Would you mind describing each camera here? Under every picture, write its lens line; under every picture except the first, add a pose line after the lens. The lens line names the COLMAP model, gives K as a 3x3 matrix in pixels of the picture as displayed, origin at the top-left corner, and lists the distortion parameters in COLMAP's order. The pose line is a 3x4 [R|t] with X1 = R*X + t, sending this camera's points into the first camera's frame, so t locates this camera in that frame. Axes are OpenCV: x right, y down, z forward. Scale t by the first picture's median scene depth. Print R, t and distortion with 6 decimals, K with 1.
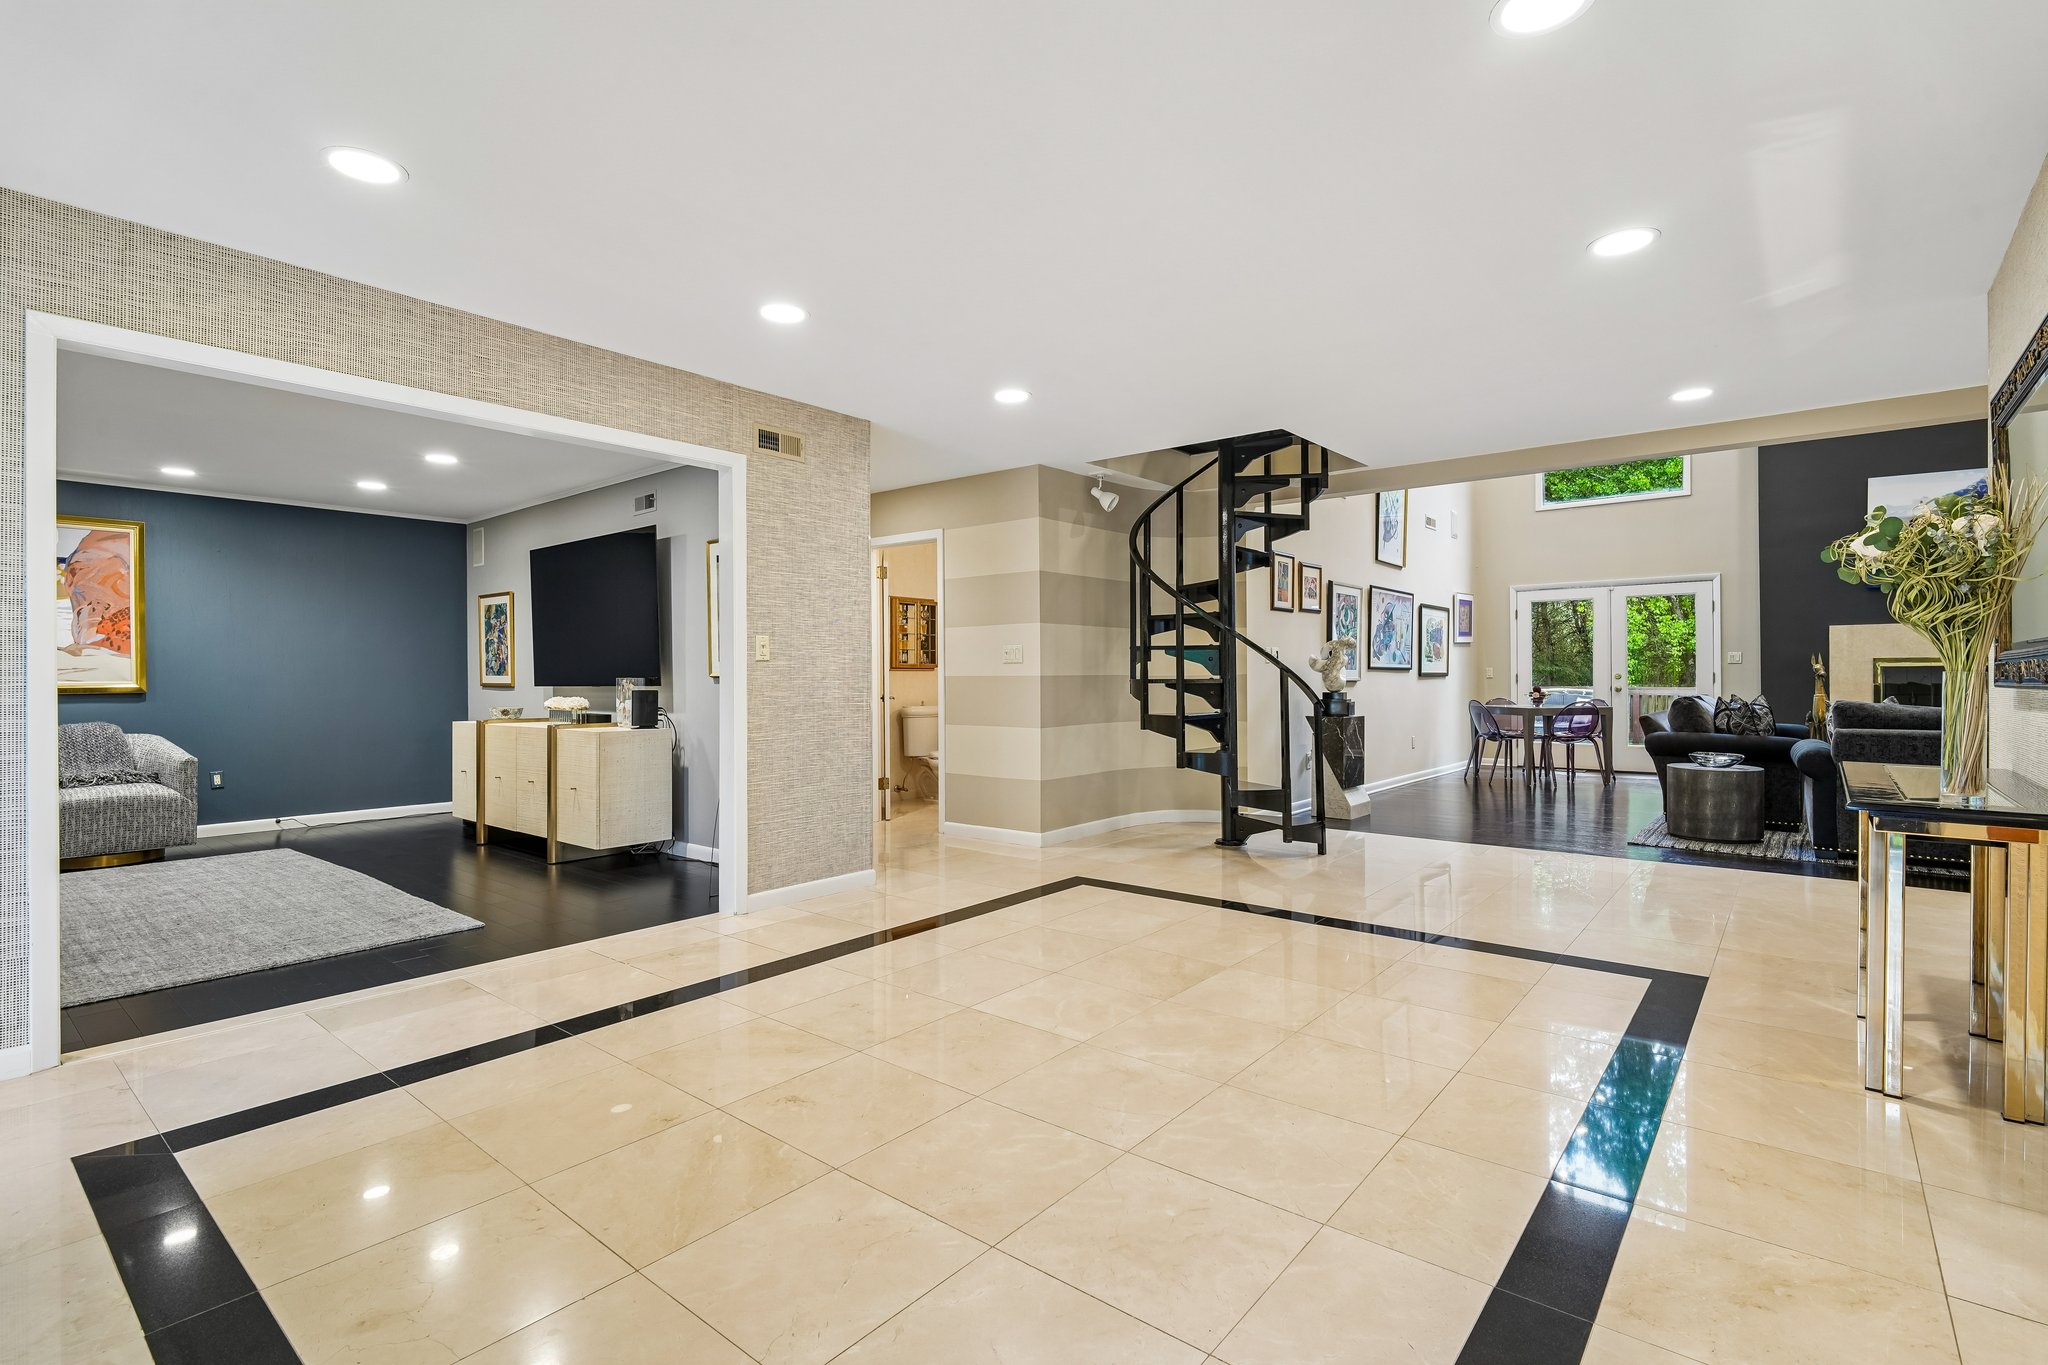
lens RADIAL K [[954.9, 0, 1031.6], [0, 954.9, 675.3], [0, 0, 1]] dist [0.000107, -0.003255]
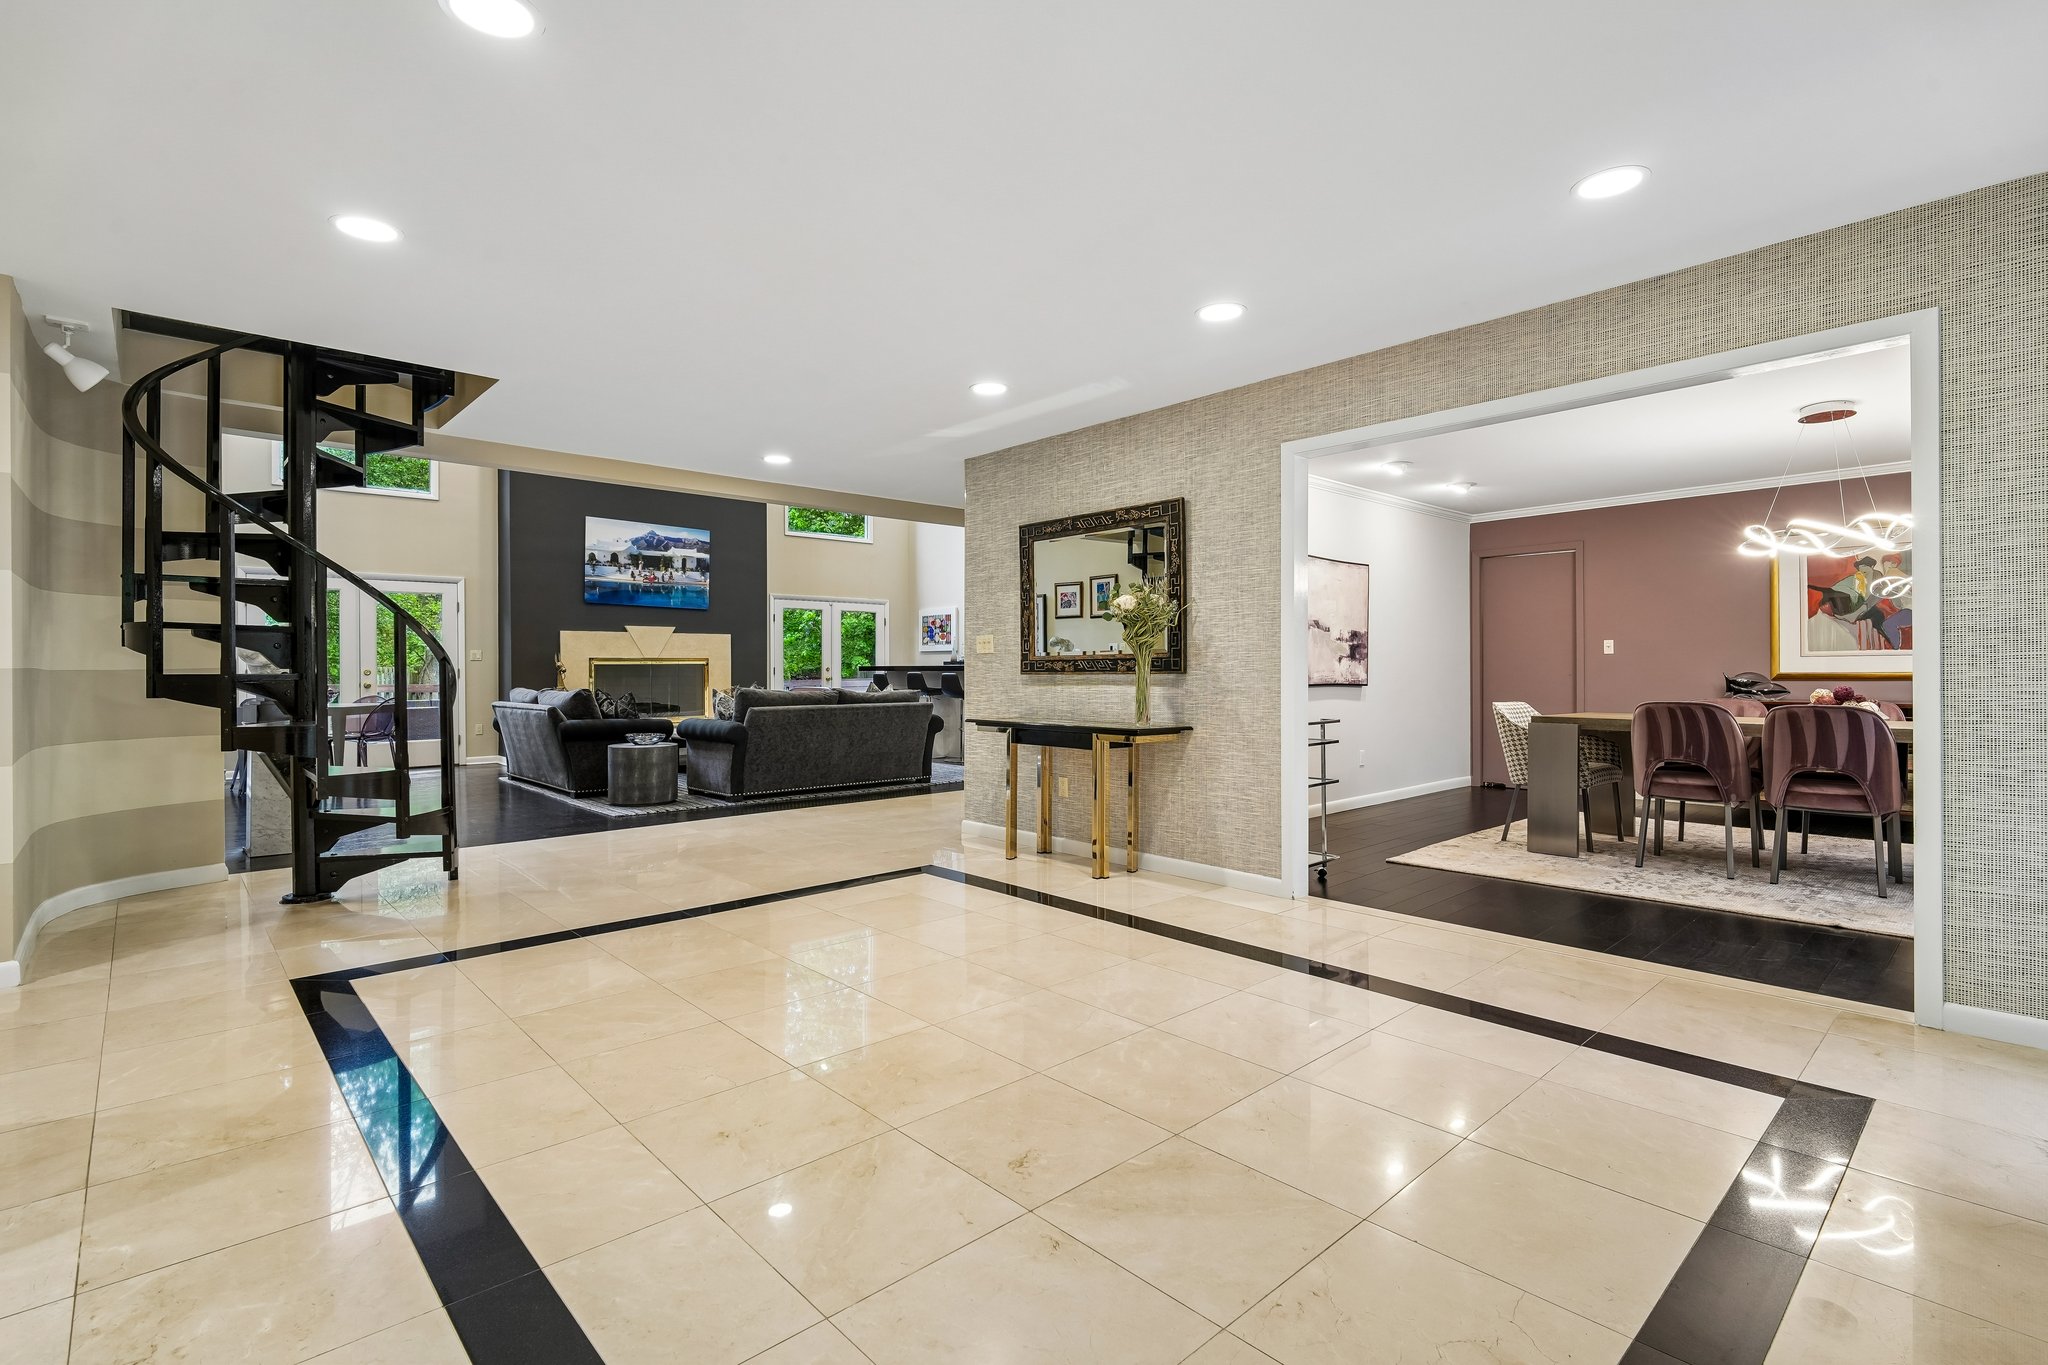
lens RADIAL K [[954.9, 0, 1023.3], [0, 954.9, 668.8], [0, 0, 1]] dist [0.000107, -0.003255]
pose [[0.140864, 0.002553, 0.990026, -0.439544], [0.002204, 0.999993, -0.002892, 0.003235], [-0.990026, 0.002590, 0.140858, 0.353361]]
